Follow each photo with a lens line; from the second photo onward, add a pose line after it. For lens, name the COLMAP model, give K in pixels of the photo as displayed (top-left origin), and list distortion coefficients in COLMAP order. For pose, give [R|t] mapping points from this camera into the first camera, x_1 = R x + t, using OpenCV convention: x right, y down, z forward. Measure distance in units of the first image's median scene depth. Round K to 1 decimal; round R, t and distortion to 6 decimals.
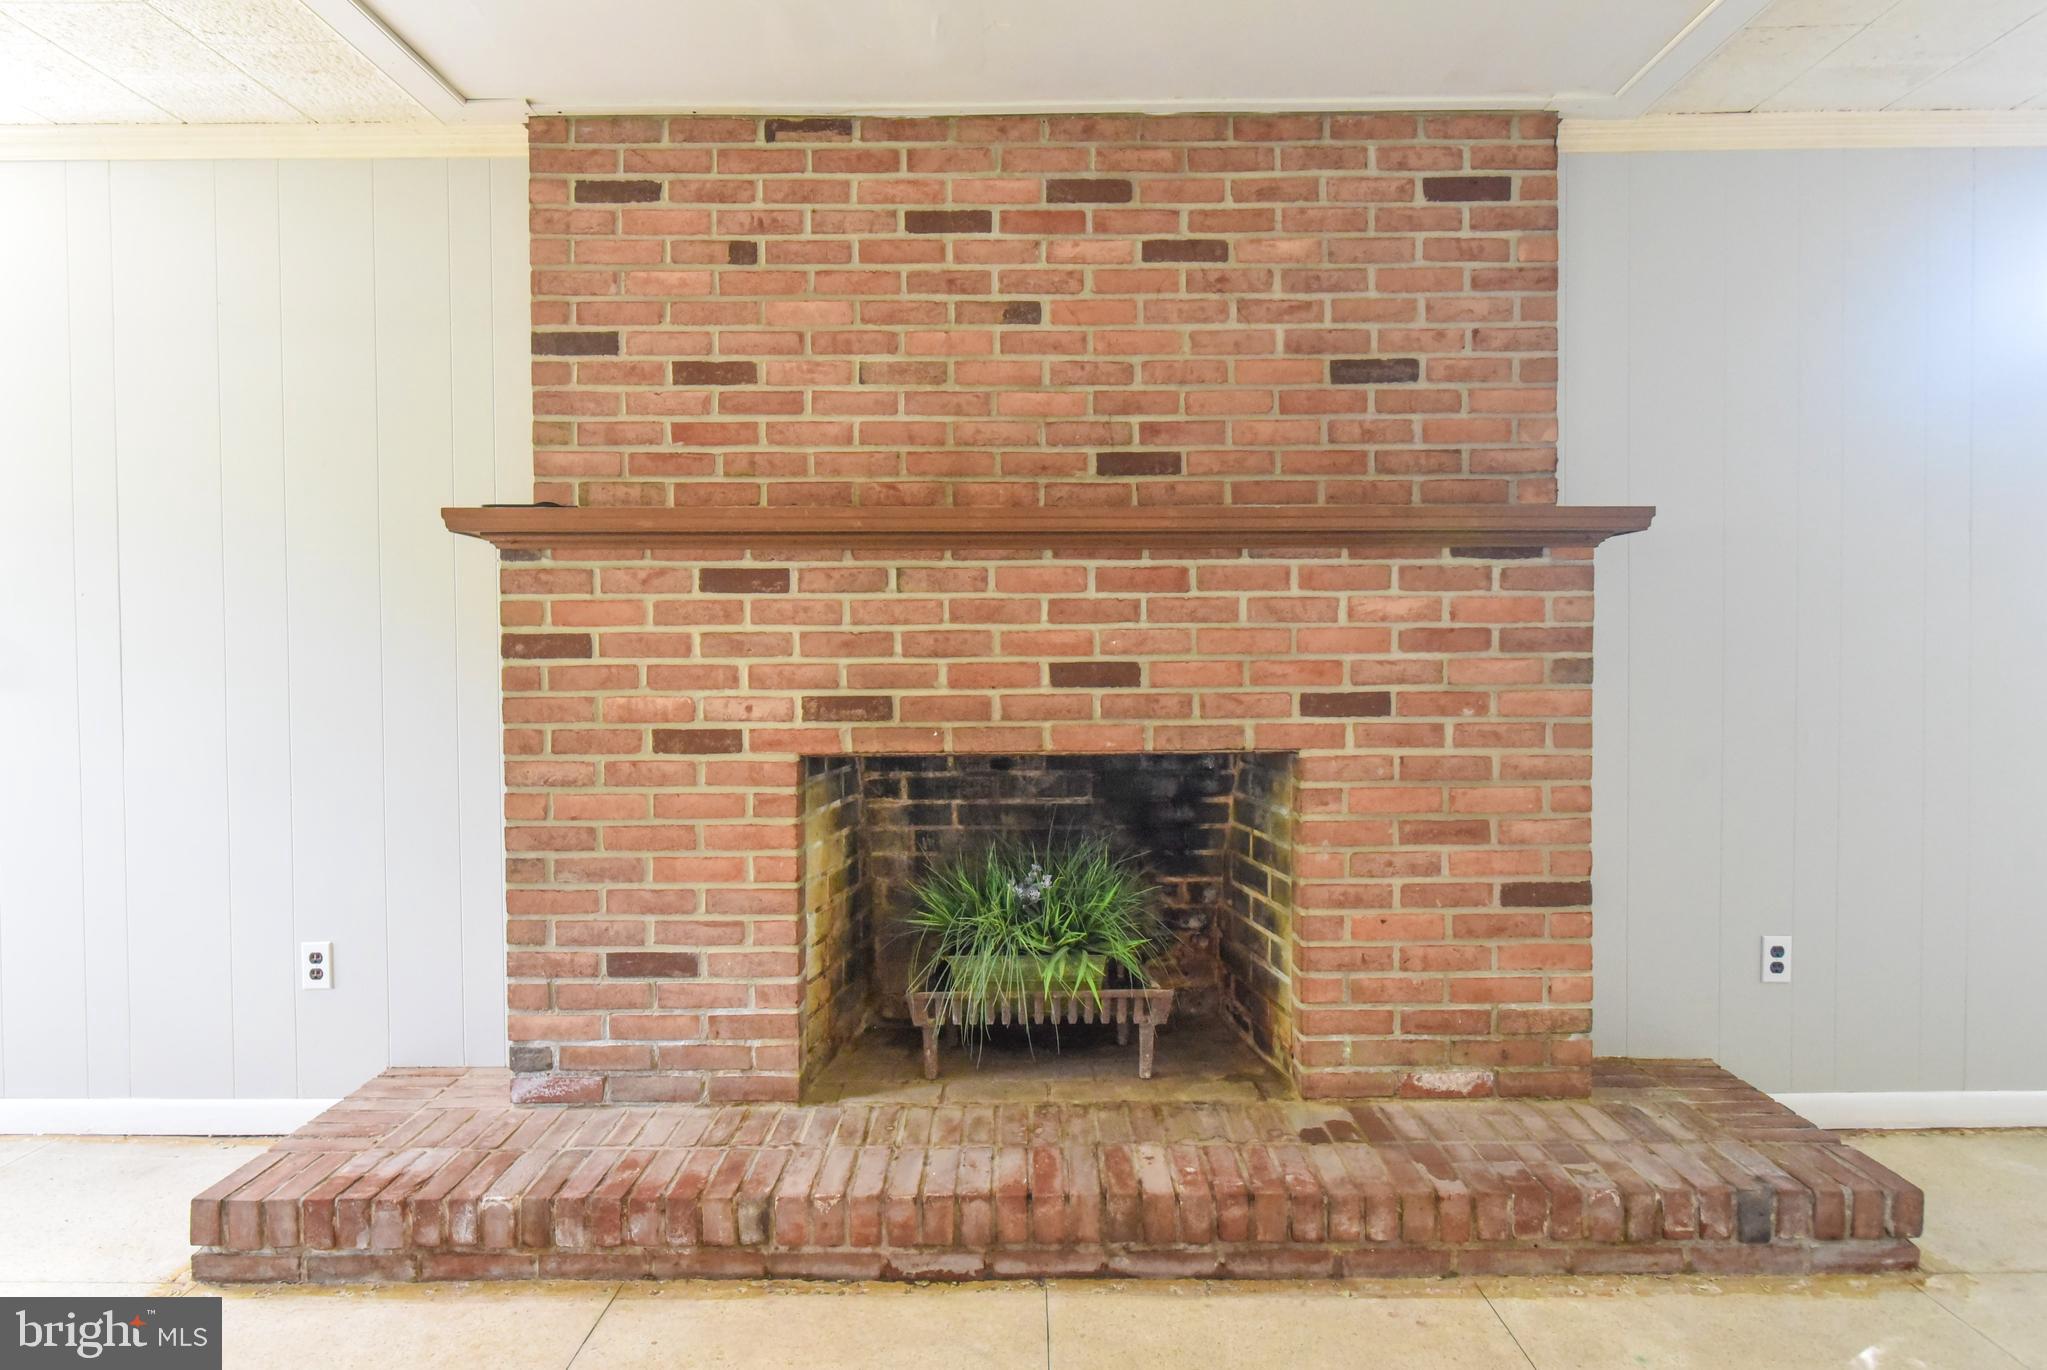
lens RADIAL K [[1203.3, 0, 1022.6], [0, 1203.3, 681.5], [0, 0, 1]] dist [0.004889, 0.000615]
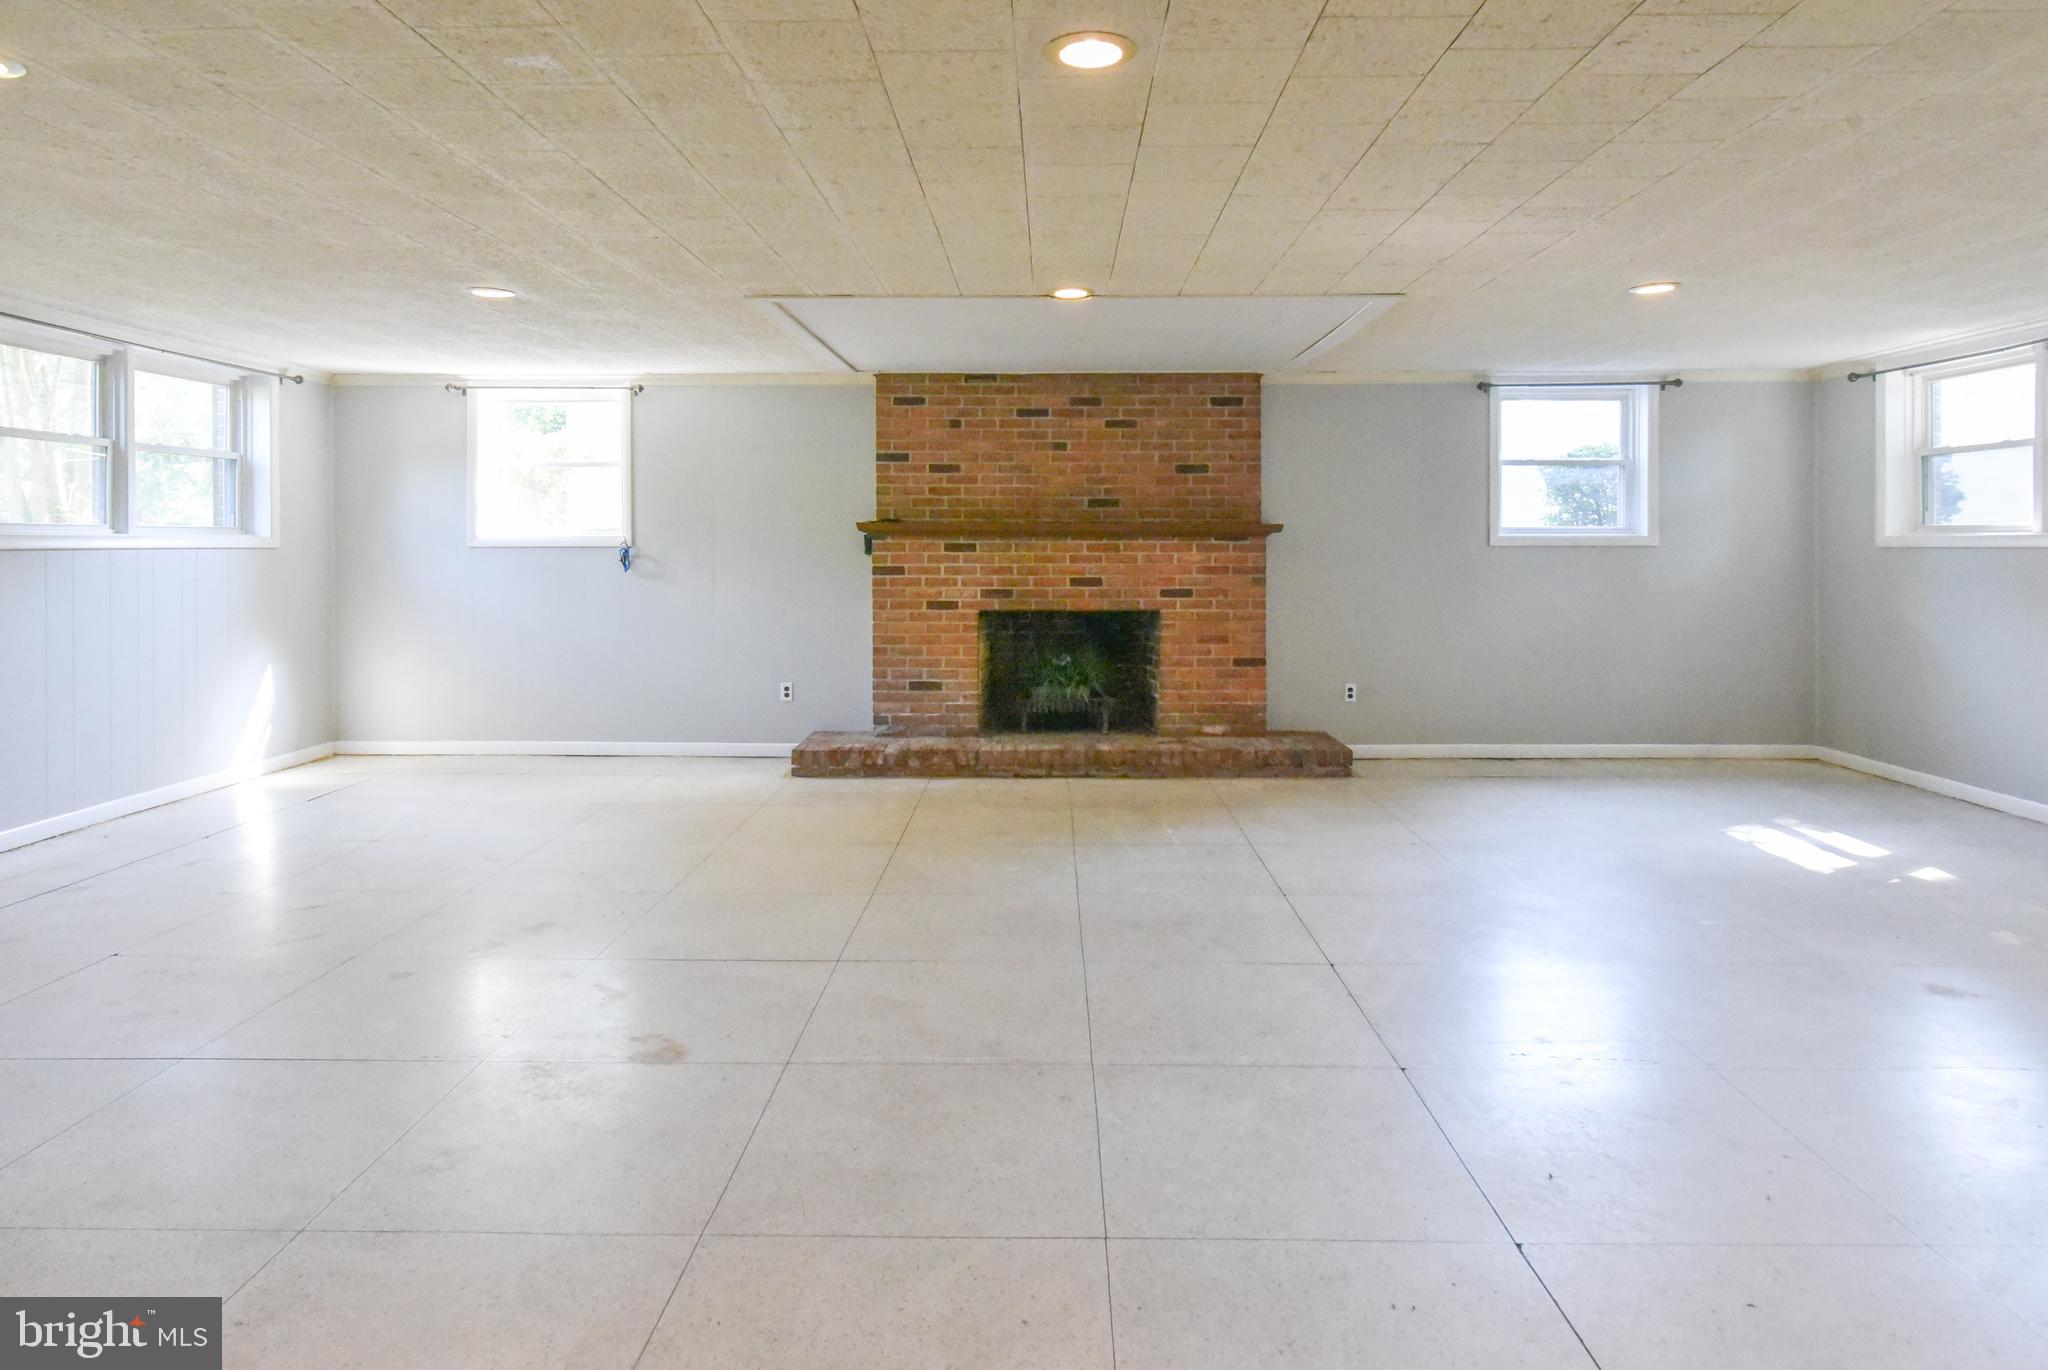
lens RADIAL K [[1203.9, 0, 961.0], [0, 1203.9, 571.1], [0, 0, 1]] dist [0.004889, 0.000615]
pose [[0.997958, 0.004621, -0.063713, -0.050002], [-0.005169, 0.999951, -0.008441, -0.005685], [0.063671, 0.008753, 0.997933, -1.757210]]
